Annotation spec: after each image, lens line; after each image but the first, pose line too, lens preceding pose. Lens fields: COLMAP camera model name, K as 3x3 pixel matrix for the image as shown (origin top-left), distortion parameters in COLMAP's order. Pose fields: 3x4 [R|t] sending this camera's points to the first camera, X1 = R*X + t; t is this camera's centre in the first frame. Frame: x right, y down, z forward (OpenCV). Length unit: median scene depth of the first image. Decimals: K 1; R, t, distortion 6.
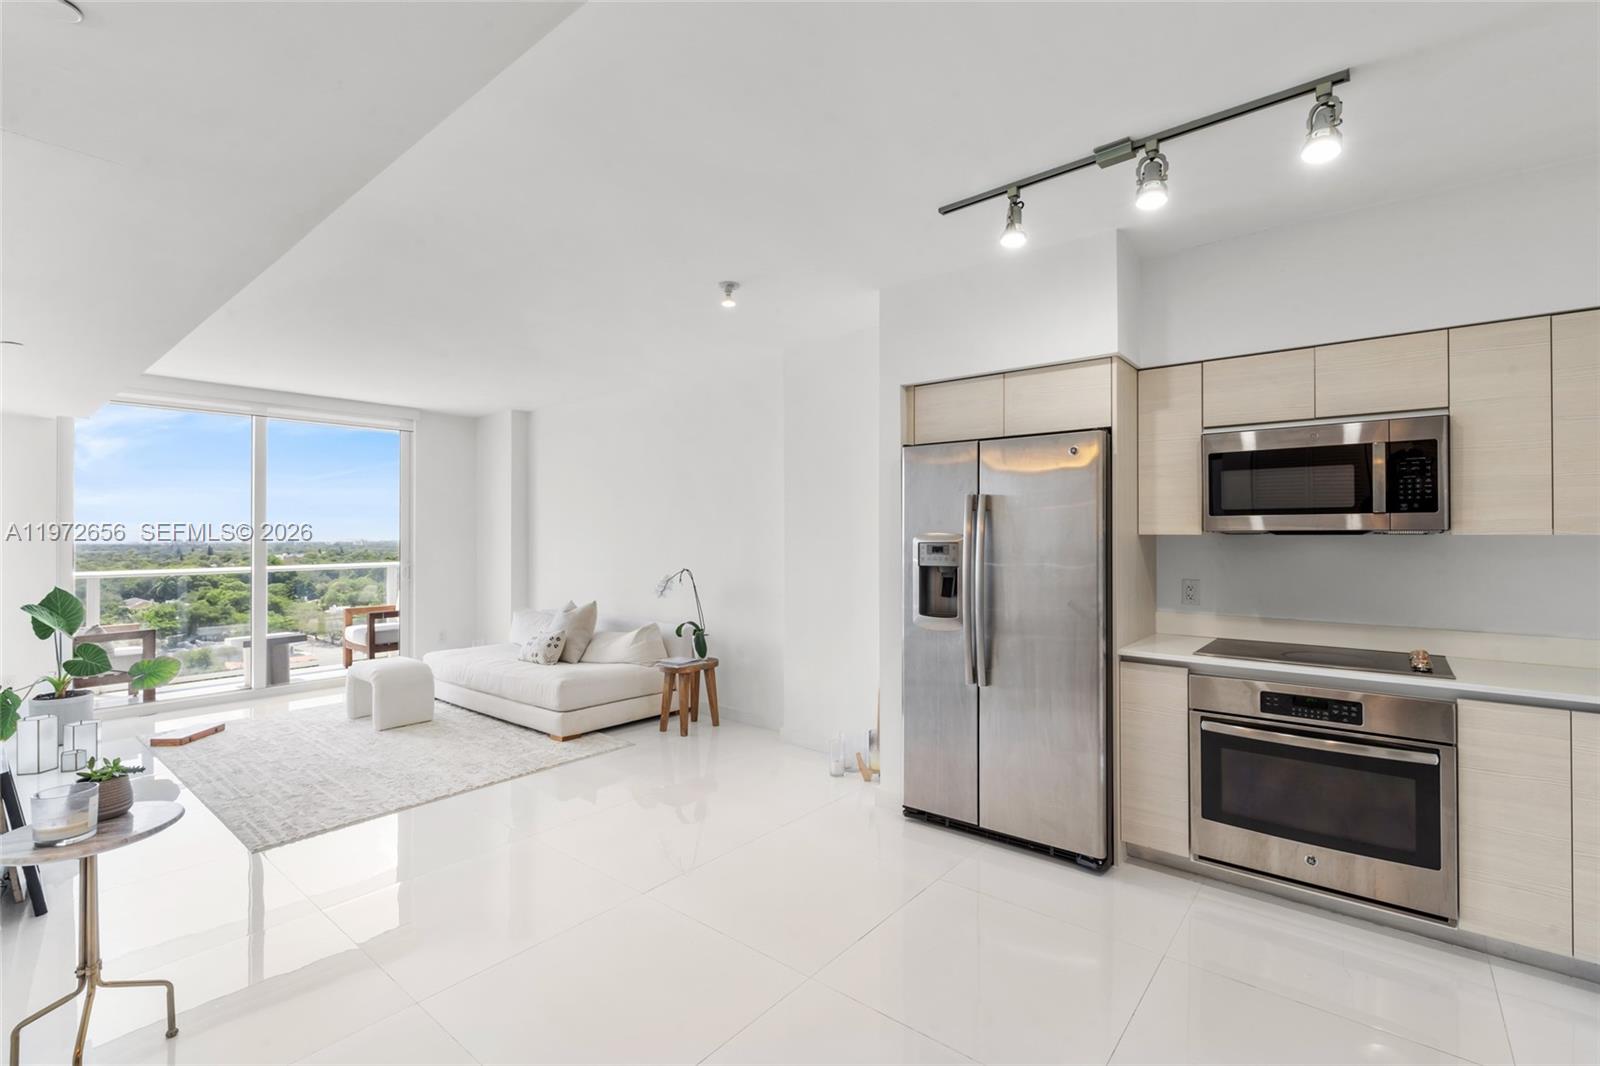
lens RADIAL K [[715.0, 0, 804.9], [0, 715.0, 530.1], [0, 0, 1]] dist [0.000625, -0.000131]
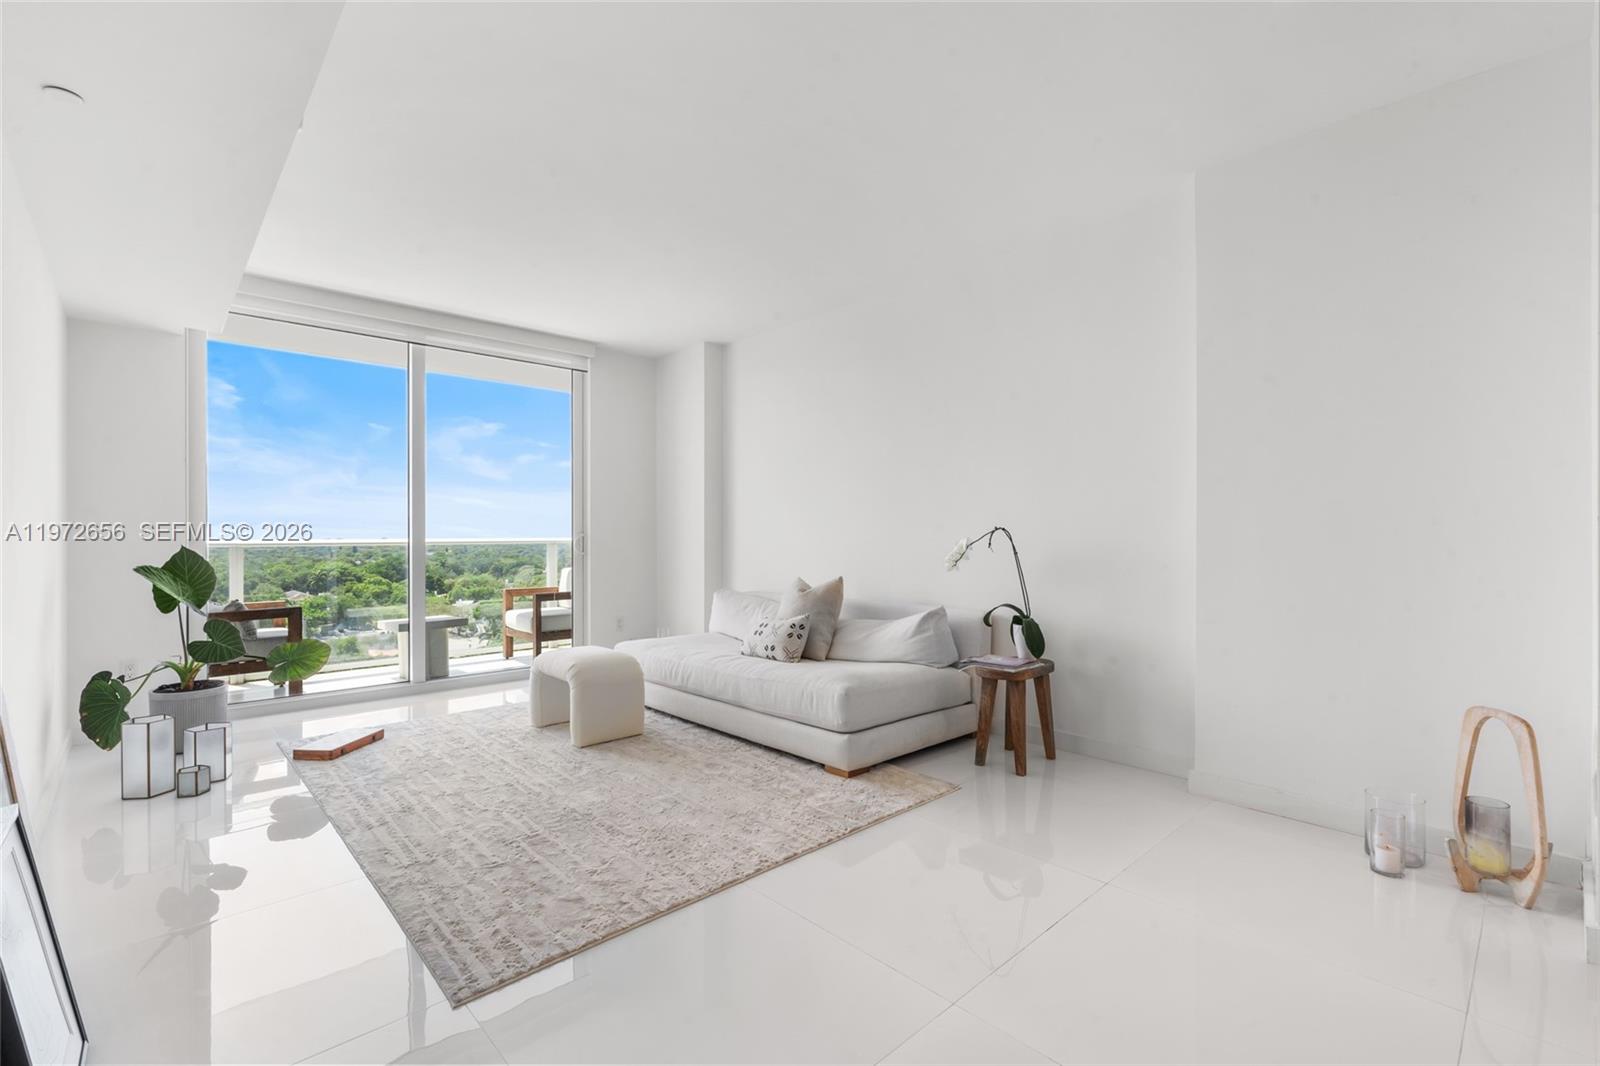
lens RADIAL K [[705.6, 0, 805.1], [0, 705.6, 538.1], [0, 0, 1]] dist [0.003110, 0.000362]
pose [[0.992047, 0.002726, -0.125835, -0.335438], [-0.001554, 0.999955, 0.009408, 0.073700], [0.125855, -0.009138, 0.992007, 0.385772]]
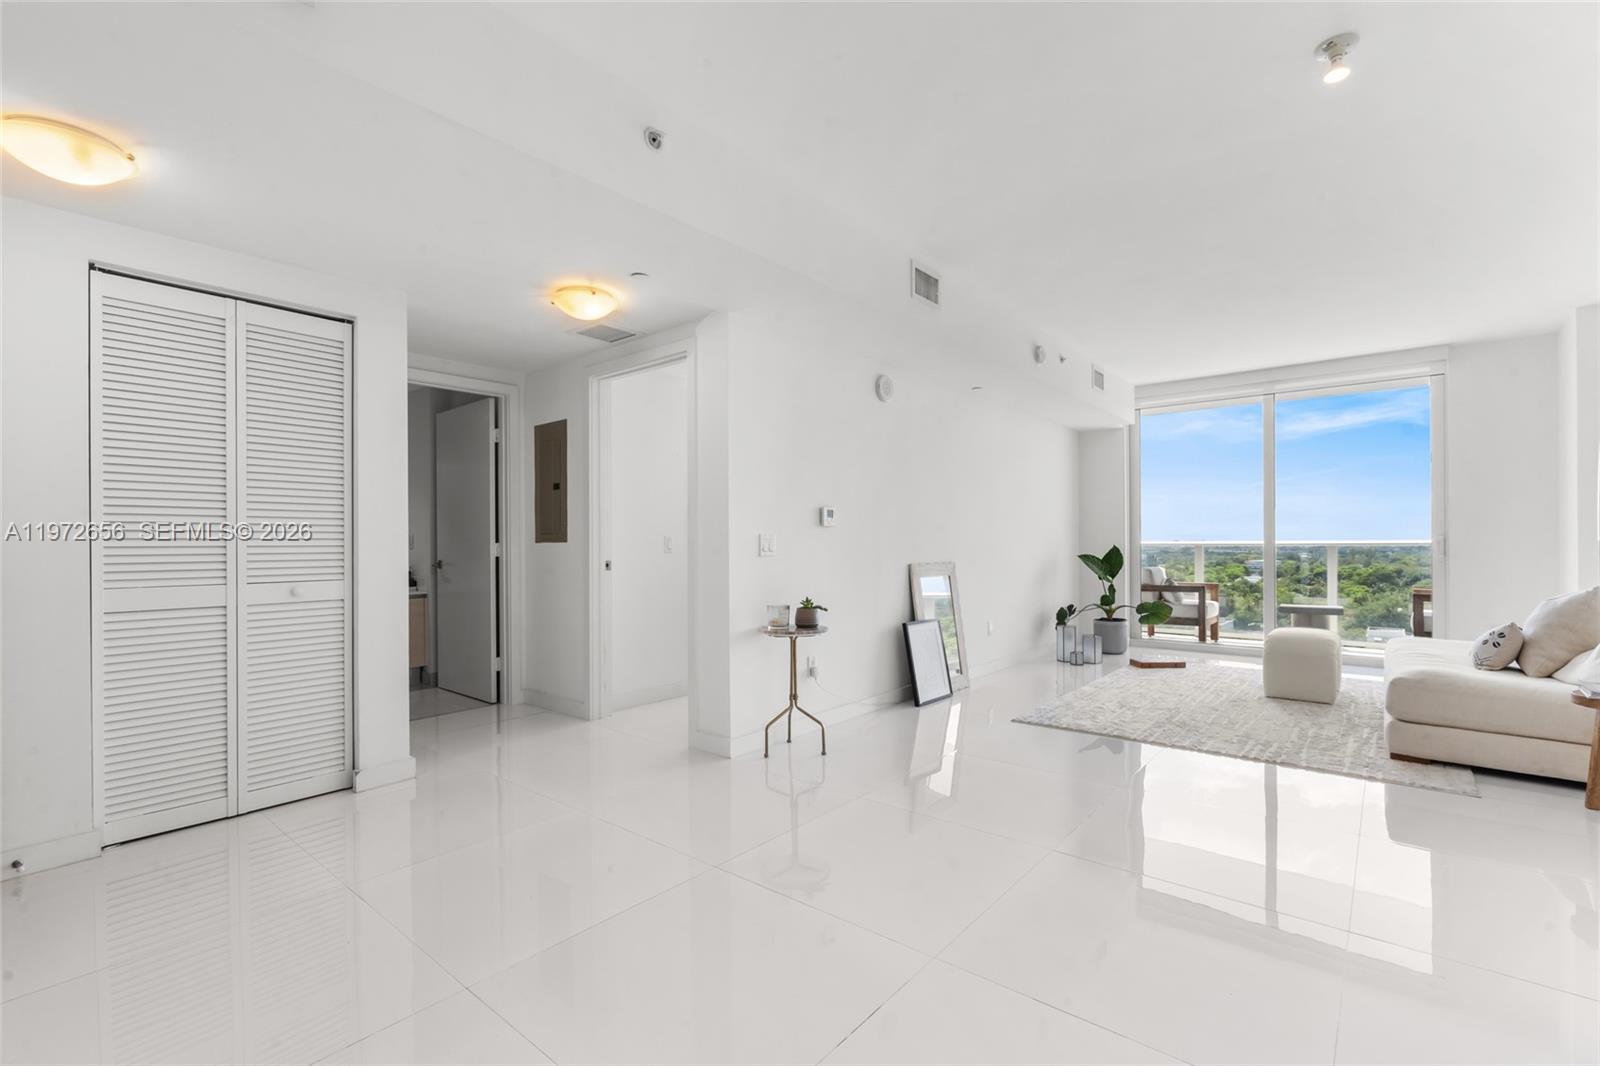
lens RADIAL K [[712.3, 0, 804.5], [0, 712.3, 541.2], [0, 0, 1]] dist [0.000038, 0.000413]
pose [[0.003948, 0.004727, -0.999981, 0.441908], [0.009072, 0.999948, 0.004763, 0.071257], [0.999951, -0.009091, 0.003905, 0.445174]]
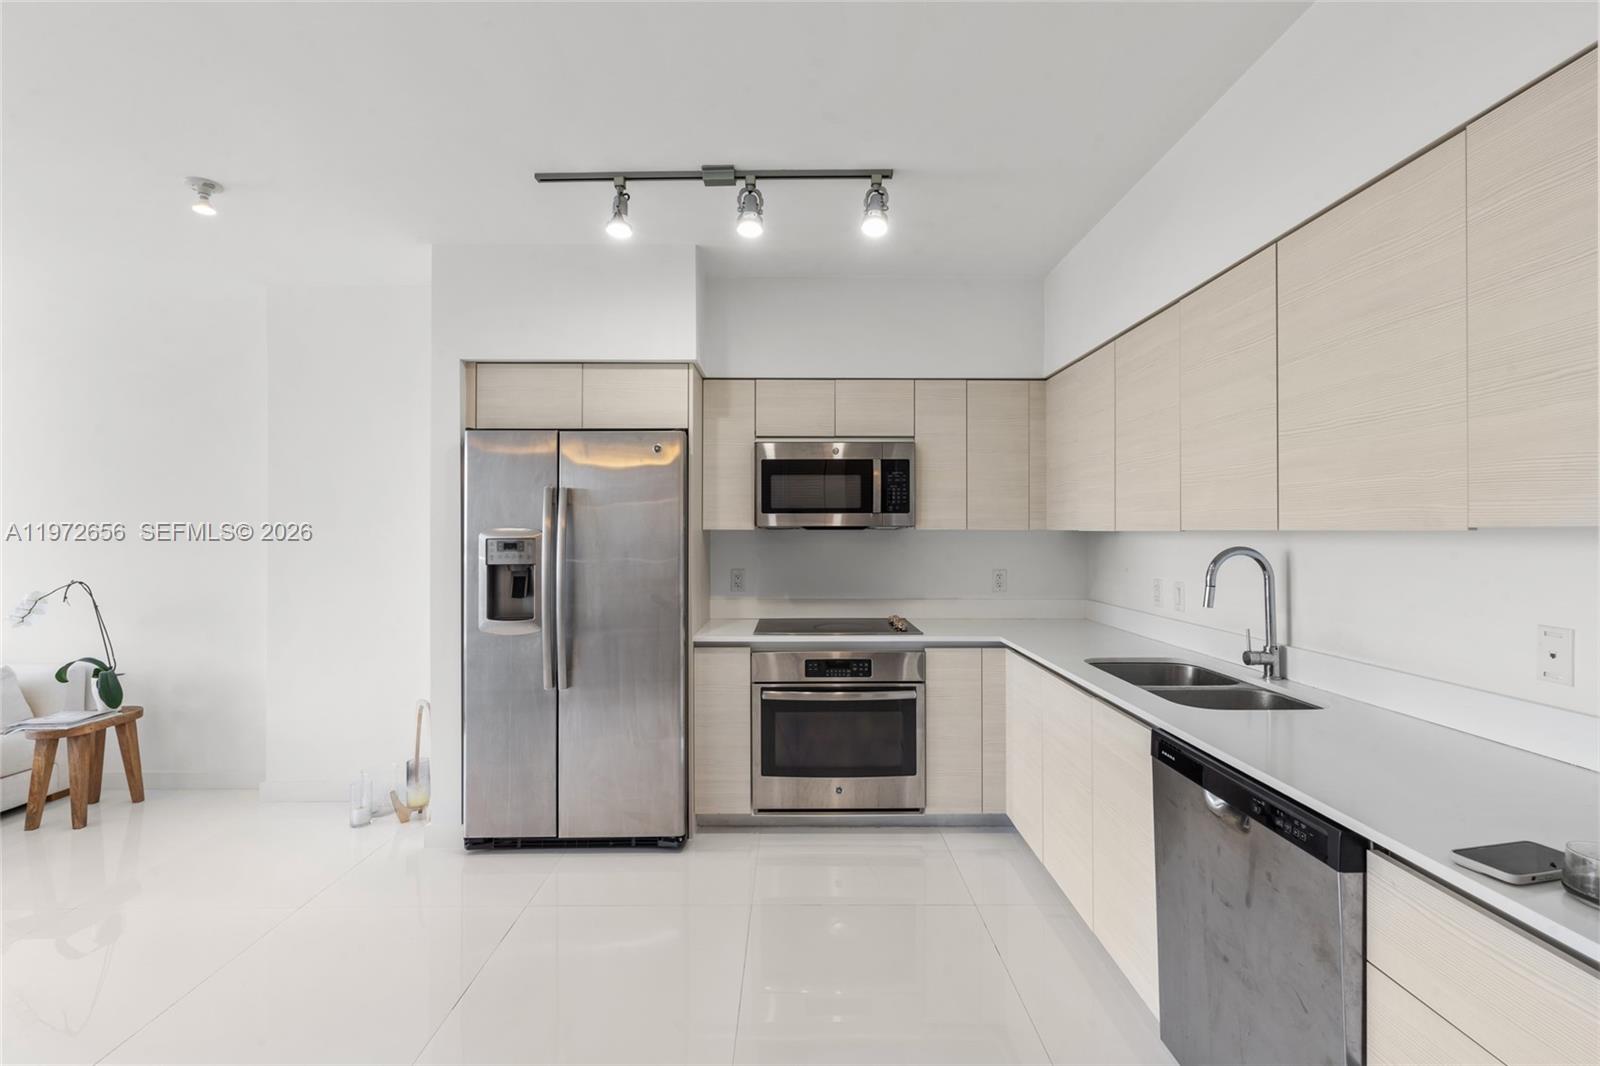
lens RADIAL K [[716.8, 0, 799.9], [0, 716.8, 527.1], [0, 0, 1]] dist [0.001795, 0.000411]
pose [[0.770305, 0.002150, 0.637672, -0.092000], [-0.003232, 0.999995, 0.000532, 0.000968], [-0.637667, -0.002471, 0.770308, 0.050430]]
